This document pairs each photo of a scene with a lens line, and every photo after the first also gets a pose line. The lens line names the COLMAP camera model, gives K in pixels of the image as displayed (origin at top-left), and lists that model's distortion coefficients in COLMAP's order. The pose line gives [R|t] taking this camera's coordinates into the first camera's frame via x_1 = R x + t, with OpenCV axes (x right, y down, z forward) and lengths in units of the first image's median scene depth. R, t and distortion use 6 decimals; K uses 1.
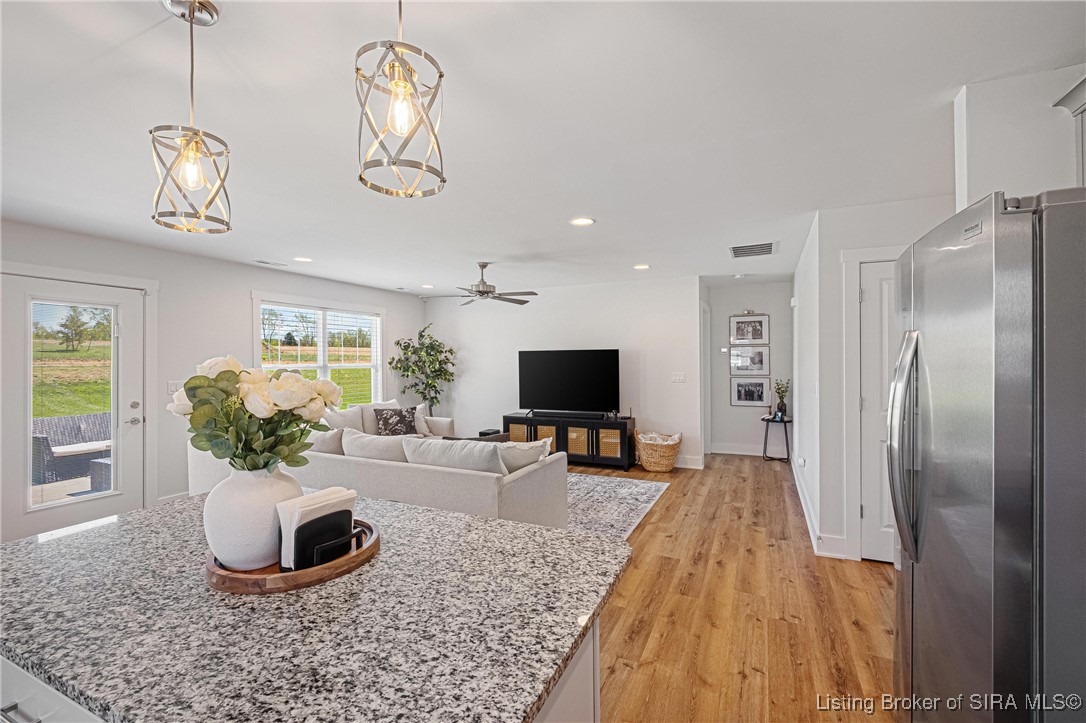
lens RADIAL K [[473.1, 0, 553.8], [0, 473.1, 370.3], [0, 0, 1]] dist [-0.002065, -0.000774]
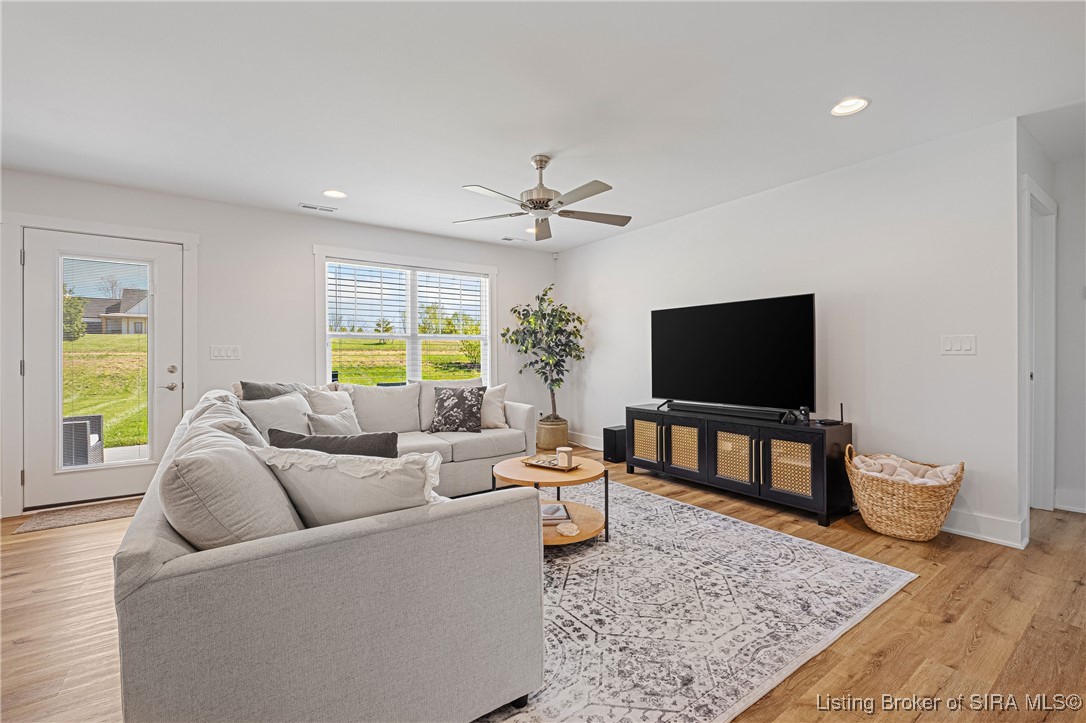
lens RADIAL K [[473.1, 0, 548.4], [0, 473.1, 363.5], [0, 0, 1]] dist [-0.002065, -0.000774]
pose [[0.867823, 0.008894, -0.496795, 0.146054], [-0.009552, 0.999954, 0.001217, 0.037367], [0.496782, 0.003689, 0.867867, 0.391833]]
